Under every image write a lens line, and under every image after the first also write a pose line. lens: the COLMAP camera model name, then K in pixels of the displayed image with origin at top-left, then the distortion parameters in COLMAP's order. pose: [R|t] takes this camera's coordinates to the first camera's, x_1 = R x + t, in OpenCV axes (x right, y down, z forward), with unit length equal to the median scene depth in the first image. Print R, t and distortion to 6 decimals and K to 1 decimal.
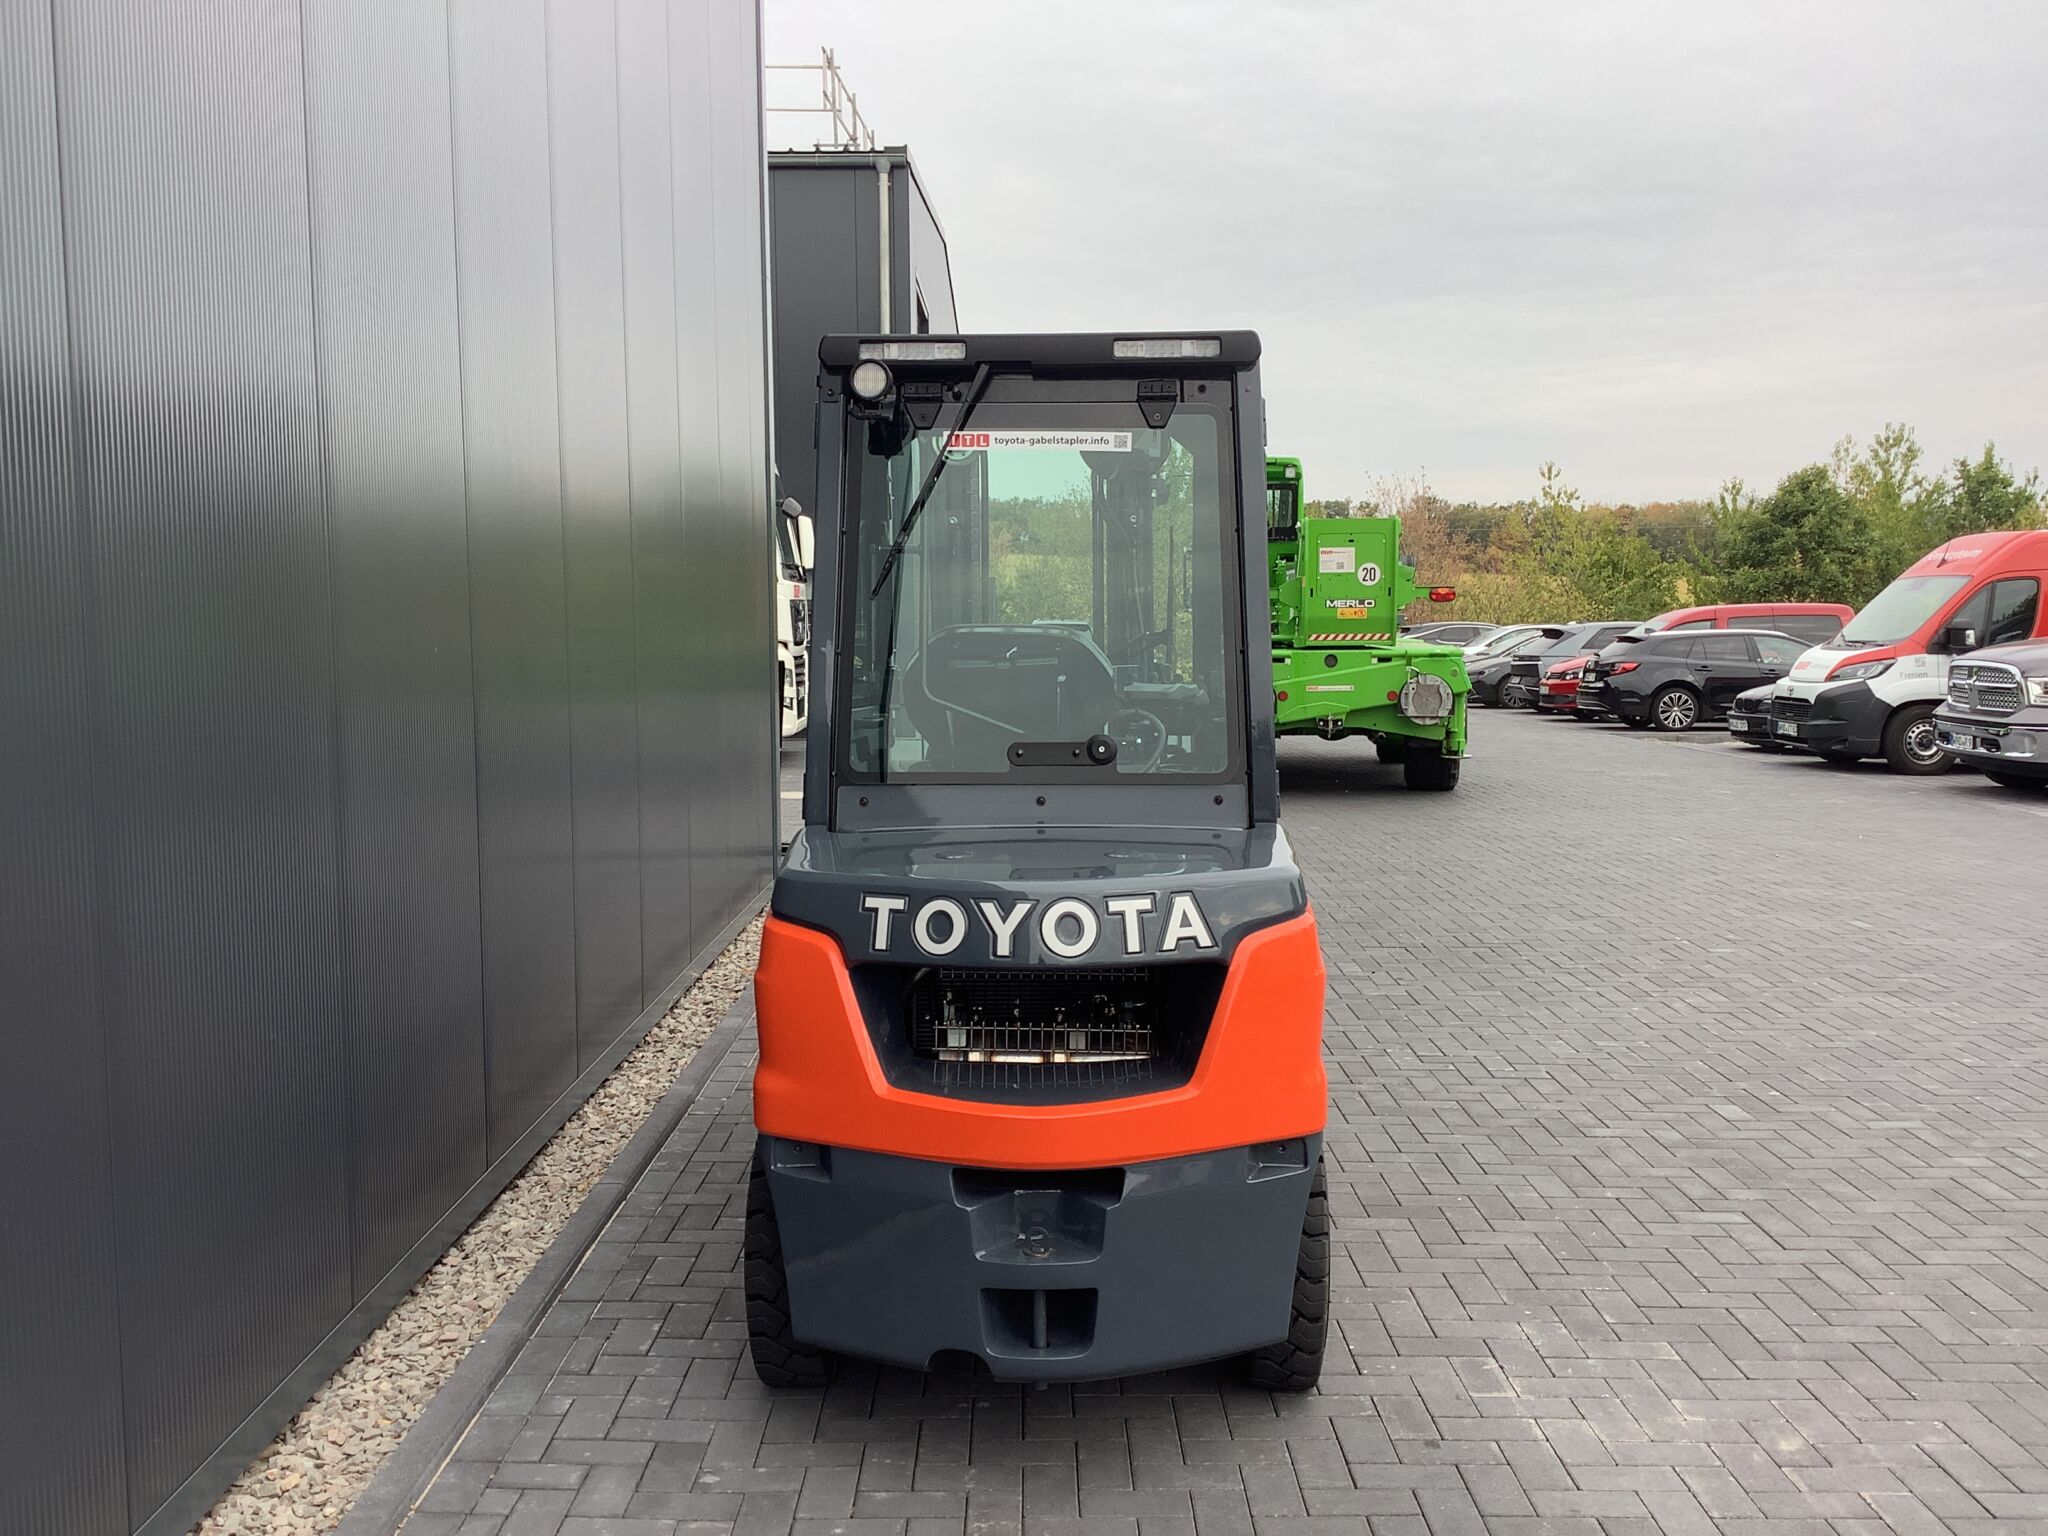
lens RADIAL K [[1888.6, 0, 1024.0], [0, 1888.6, 768.0], [0, 0, 1]] dist [0.009438, -0.020063]
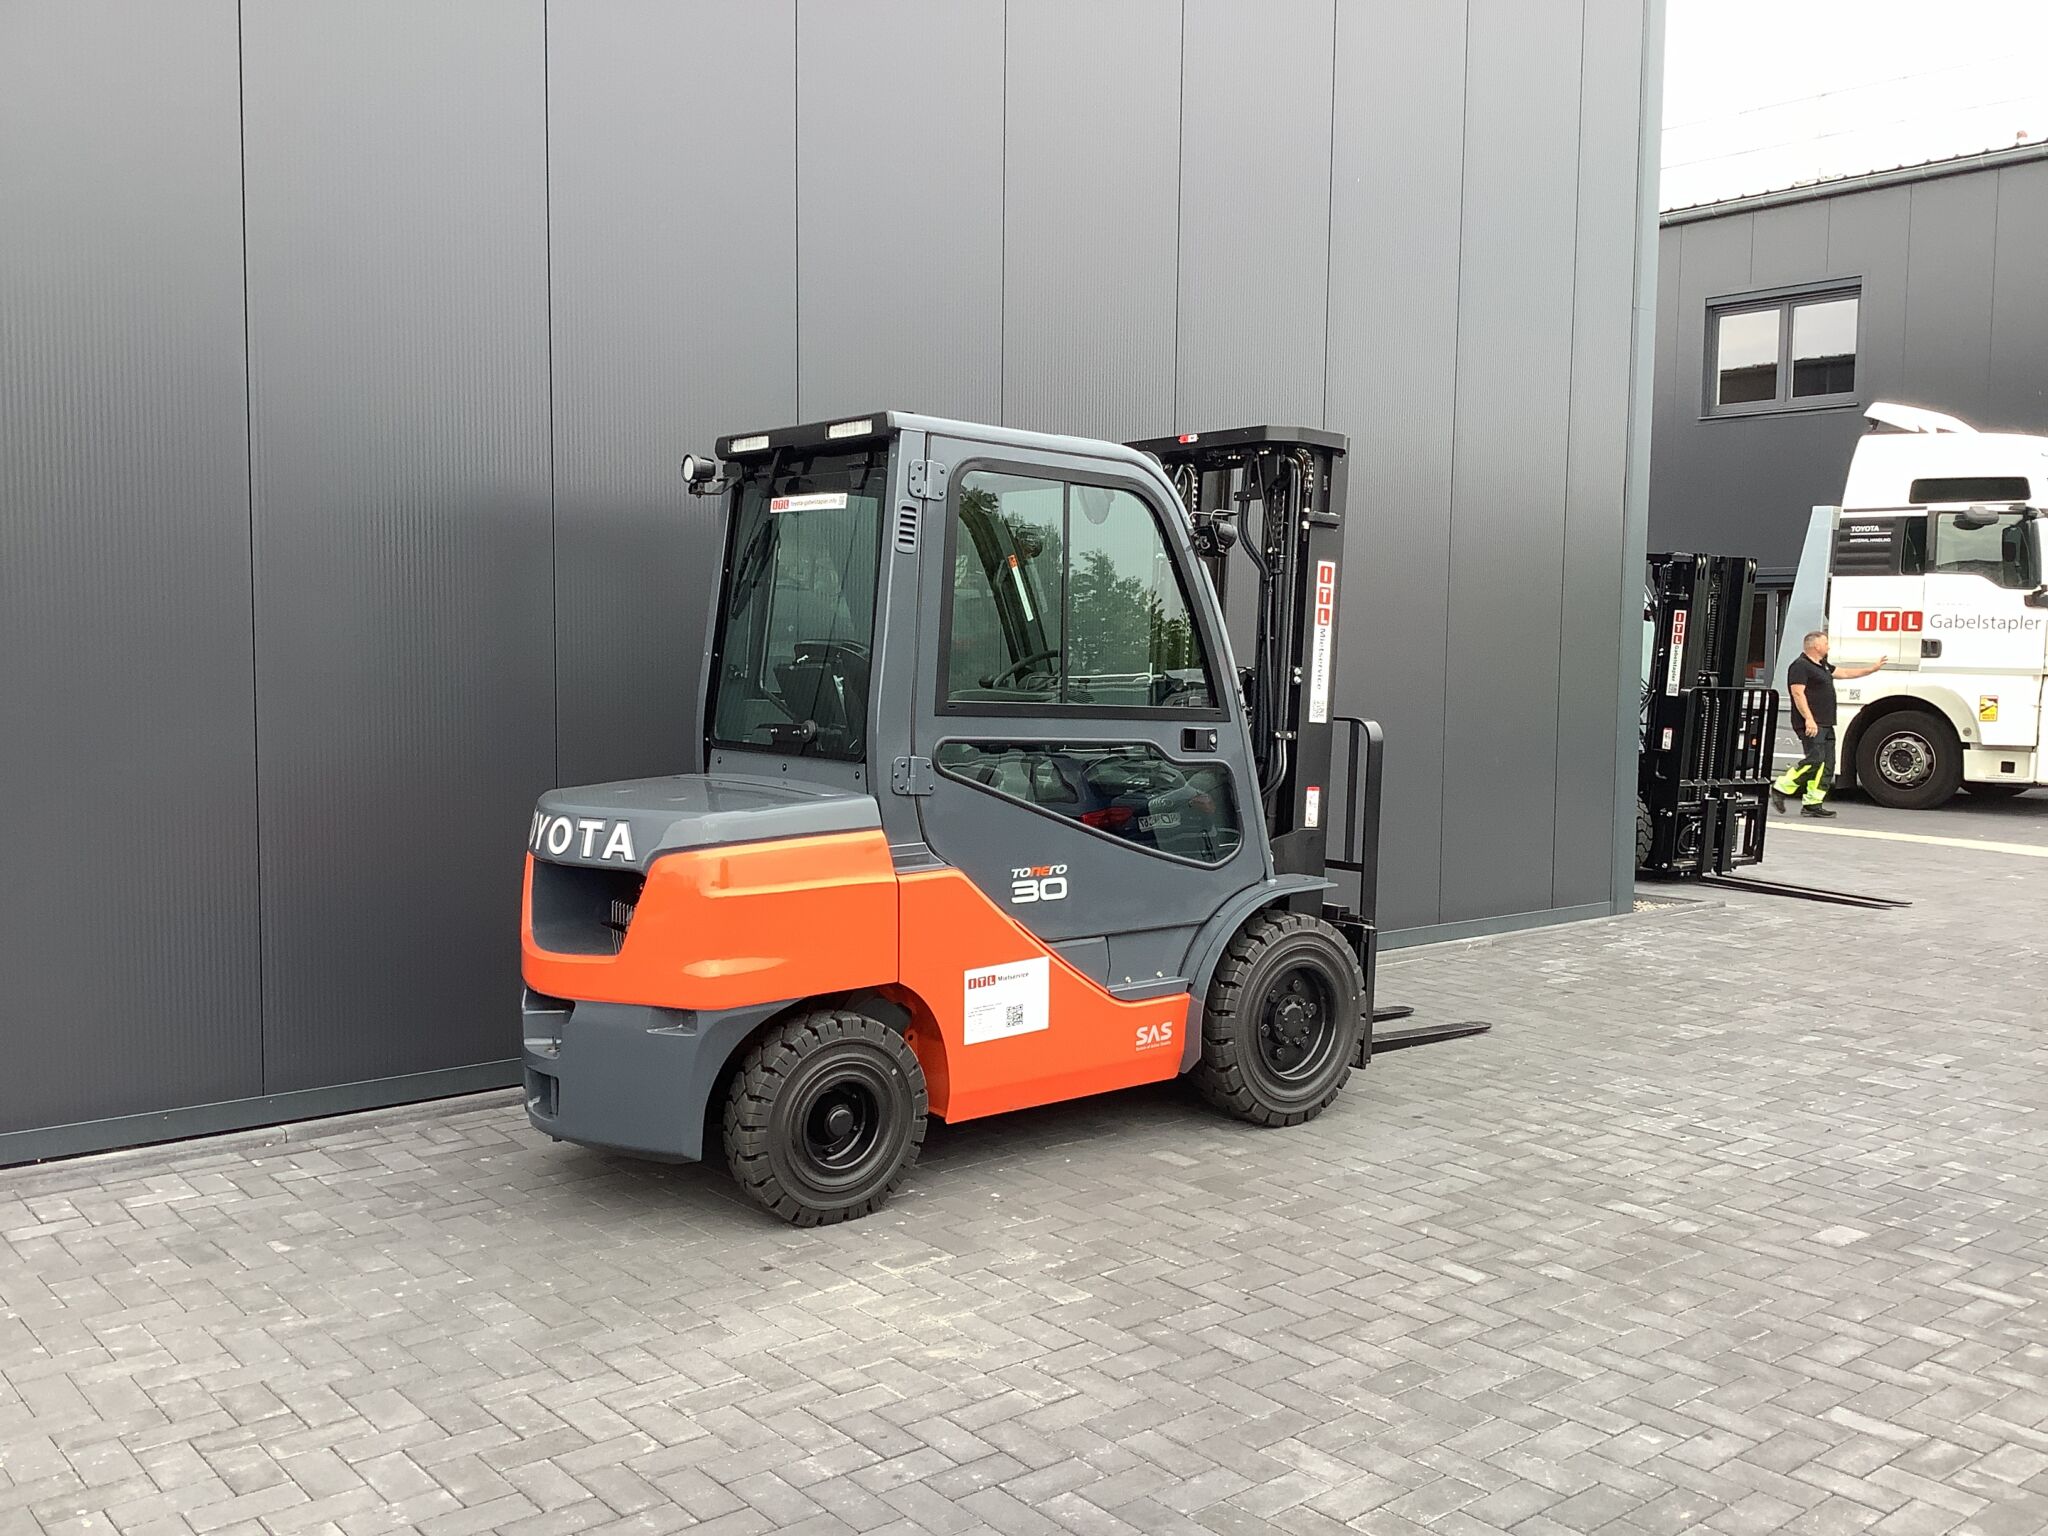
lens RADIAL K [[1847.0, 0, 1021.7], [0, 1847.0, 818.8], [0, 0, 1]] dist [0.097432, -0.186702]
pose [[0.639999, 0.081072, -0.764087, 1.048920], [-0.076422, 0.996204, 0.041689, -0.014012], [0.764566, 0.031712, 0.643765, 0.246866]]
